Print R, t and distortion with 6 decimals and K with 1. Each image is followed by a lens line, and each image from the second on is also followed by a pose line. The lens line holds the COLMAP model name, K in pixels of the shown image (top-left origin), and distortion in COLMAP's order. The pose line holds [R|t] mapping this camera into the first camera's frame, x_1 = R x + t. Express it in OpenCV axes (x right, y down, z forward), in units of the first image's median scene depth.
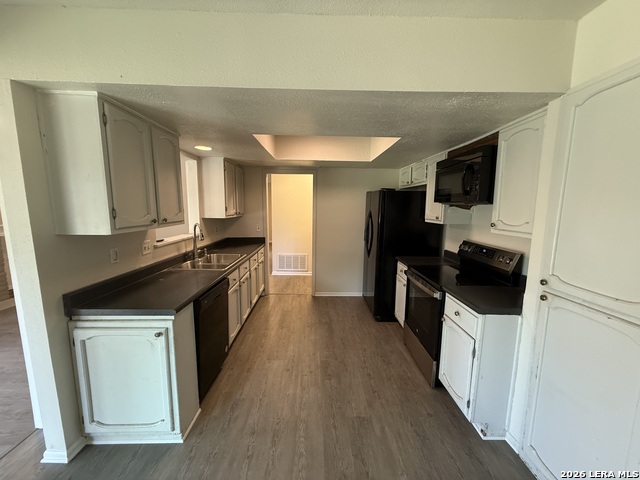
lens RADIAL K [[256.8, 0, 320.2], [0, 256.8, 240.3], [0, 0, 1]] dist [0.000902, -0.000360]
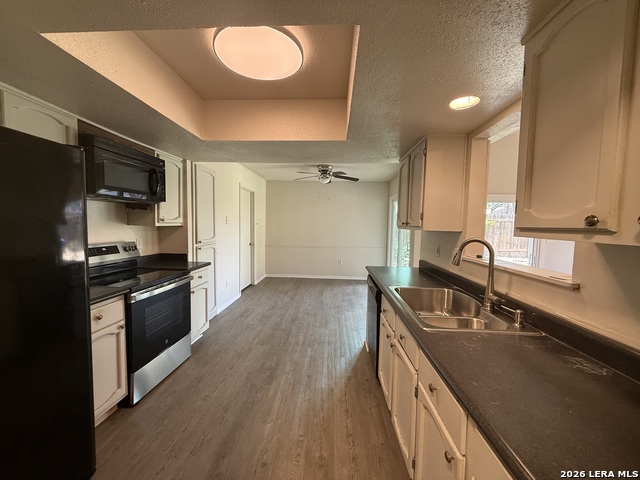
lens RADIAL K [[256.8, 0, 319.2], [0, 256.8, 238.3], [0, 0, 1]] dist [0.000902, -0.000360]
pose [[-0.997040, -0.033359, 0.069274, -0.238615], [-0.019349, 0.980841, 0.193844, -0.219455], [-0.074413, 0.191930, -0.978583, 2.053885]]
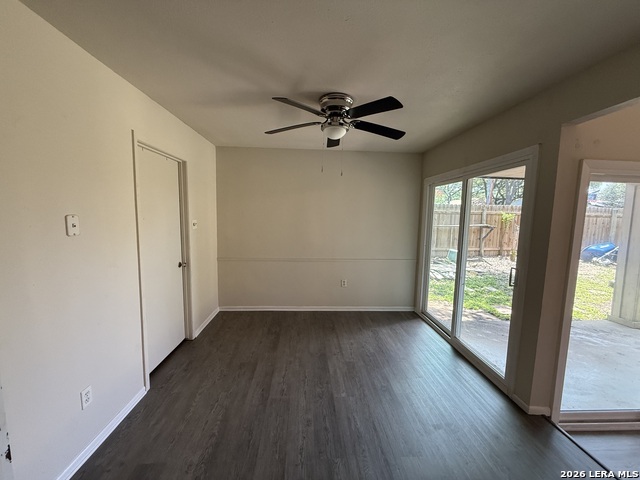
lens RADIAL K [[256.8, 0, 320.3], [0, 256.8, 240.3], [0, 0, 1]] dist [0.000902, -0.000360]
pose [[-0.998736, -0.027066, -0.042347, -0.035256], [-0.036401, 0.970540, 0.238175, -0.112785], [0.034653, 0.239415, -0.970299, 0.892725]]
